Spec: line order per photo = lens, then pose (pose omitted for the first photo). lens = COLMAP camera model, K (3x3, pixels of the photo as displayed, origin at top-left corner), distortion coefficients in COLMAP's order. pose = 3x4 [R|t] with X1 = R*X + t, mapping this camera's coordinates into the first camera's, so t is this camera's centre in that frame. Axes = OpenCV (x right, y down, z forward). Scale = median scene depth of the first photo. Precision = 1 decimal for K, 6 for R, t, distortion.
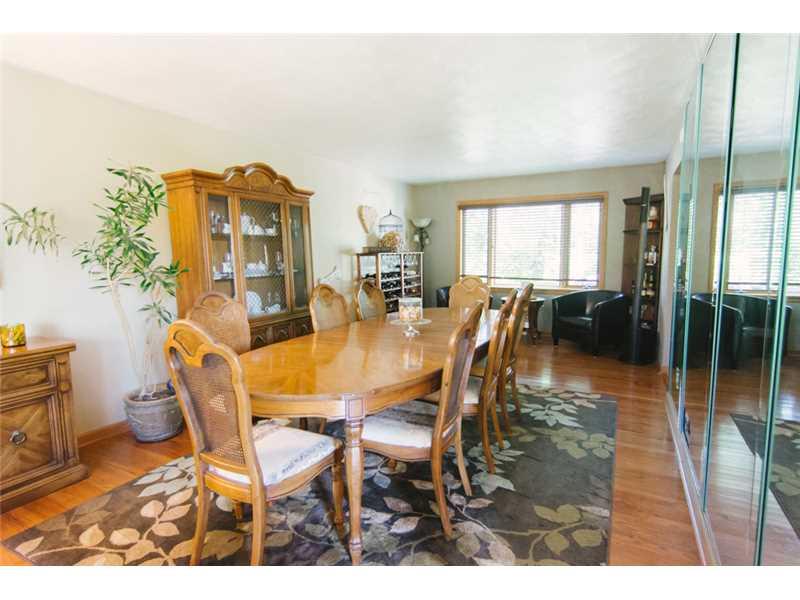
lens RADIAL K [[423.0, 0, 400.0], [0, 423.0, 300.0], [0, 0, 1]] dist [0.000371, 0.000196]
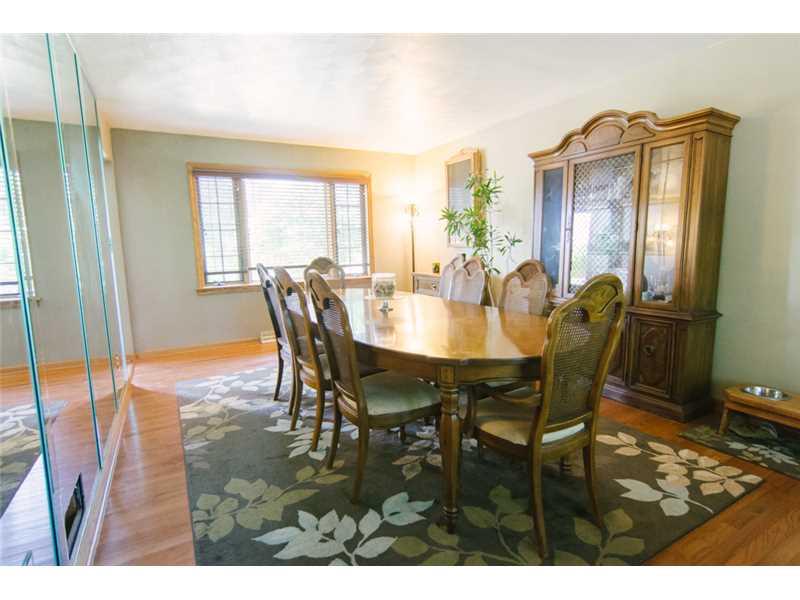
lens RADIAL K [[423.0, 0, 400.0], [0, 423.0, 300.0], [0, 0, 1]] dist [0.000371, 0.000196]
pose [[-0.536612, 0.142147, -0.831770, 0.845981], [-0.065382, 0.975742, 0.208932, -0.152351], [0.841292, 0.166498, -0.514301, 1.577930]]
